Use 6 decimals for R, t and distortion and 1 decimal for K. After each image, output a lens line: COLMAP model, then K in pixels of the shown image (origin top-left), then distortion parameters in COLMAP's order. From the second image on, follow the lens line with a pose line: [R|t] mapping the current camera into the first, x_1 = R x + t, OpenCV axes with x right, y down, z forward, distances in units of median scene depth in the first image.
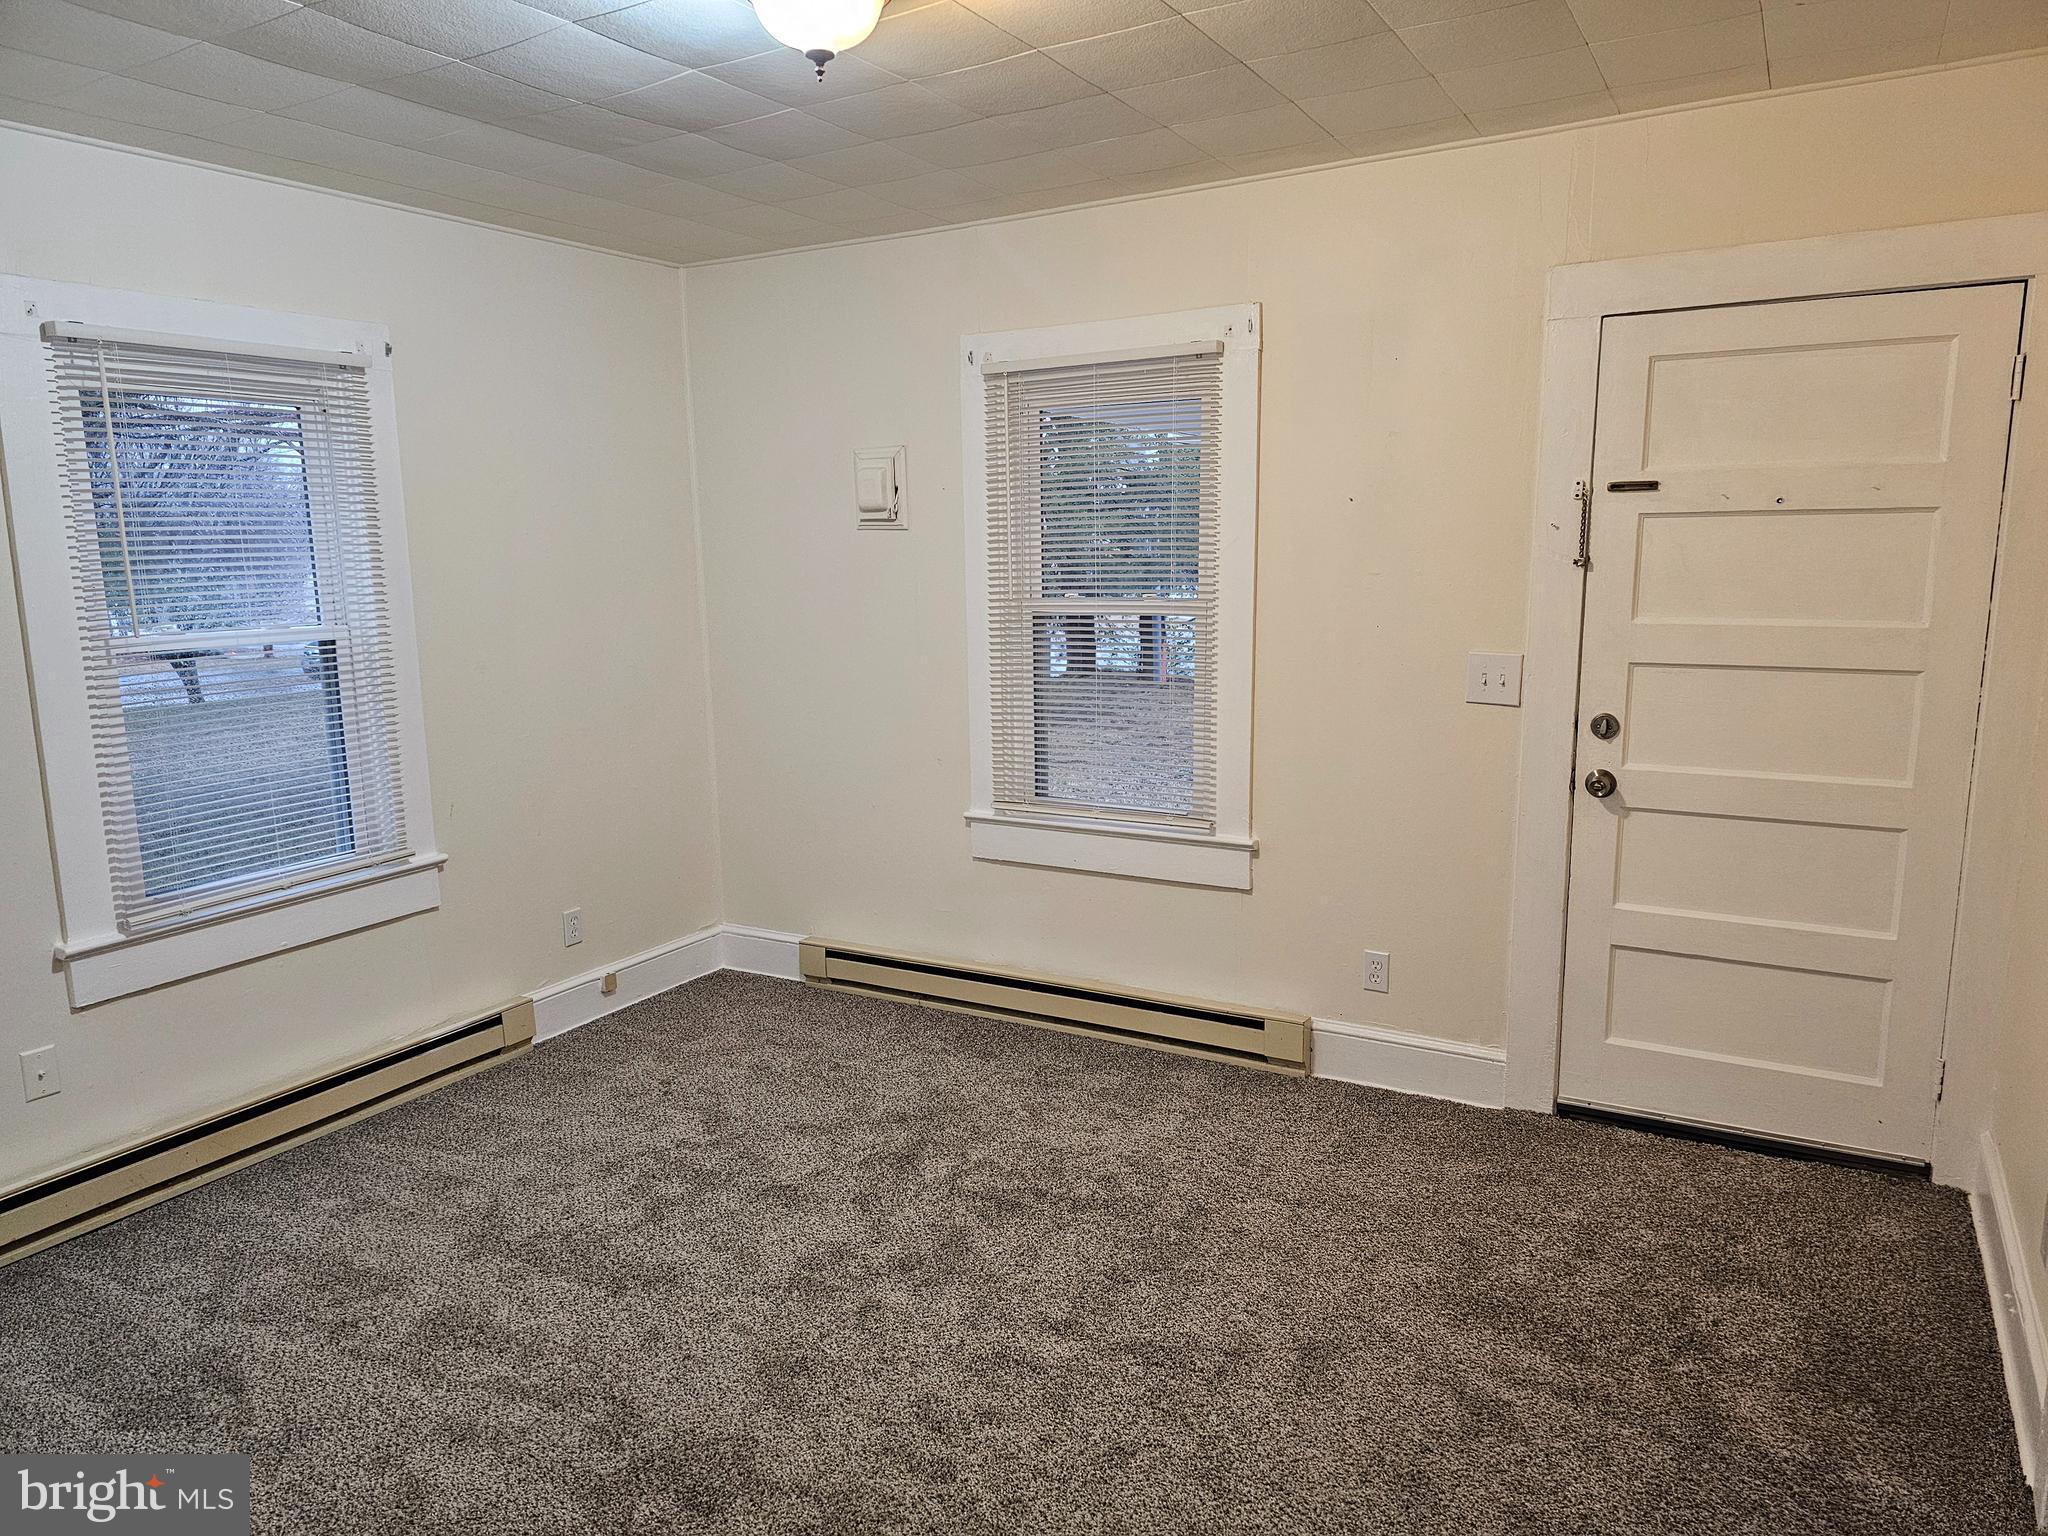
lens RADIAL K [[1364.1, 0, 1025.3], [0, 1364.1, 776.7], [0, 0, 1]] dist [0.054054, -0.034248]
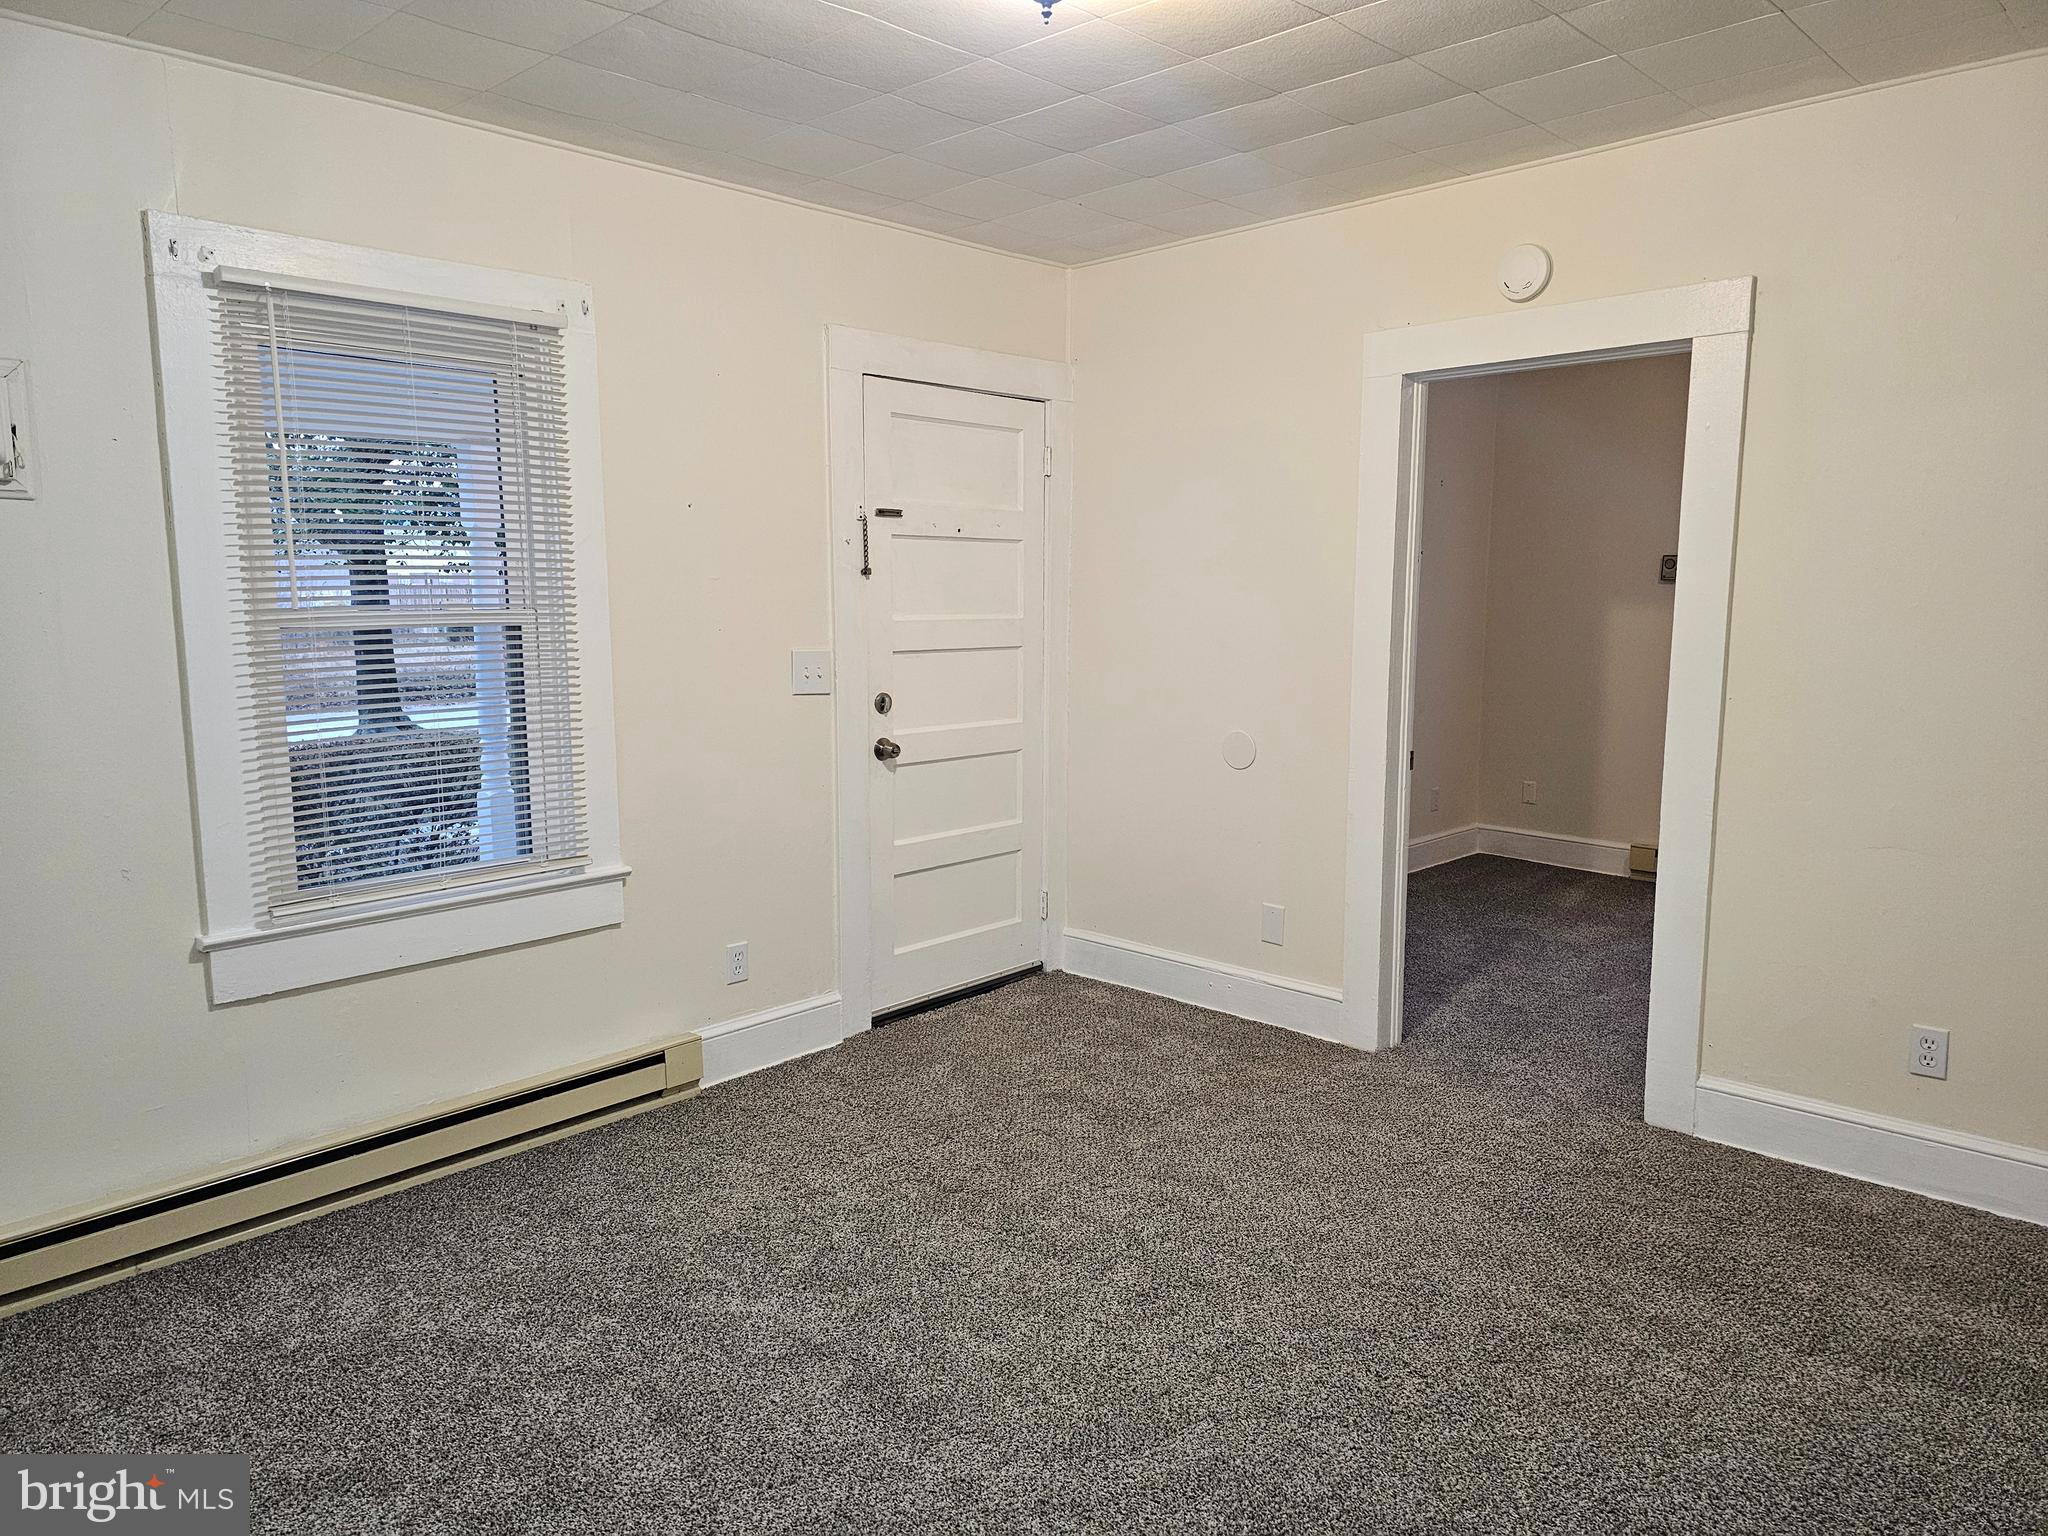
lens RADIAL K [[1364.1, 0, 1021.6], [0, 1364.1, 779.5], [0, 0, 1]] dist [0.054054, -0.034248]
pose [[0.221868, -0.126636, 0.966818, -0.652222], [0.156722, 0.983271, 0.092826, -0.054713], [-0.962399, 0.130927, 0.238003, 0.508239]]
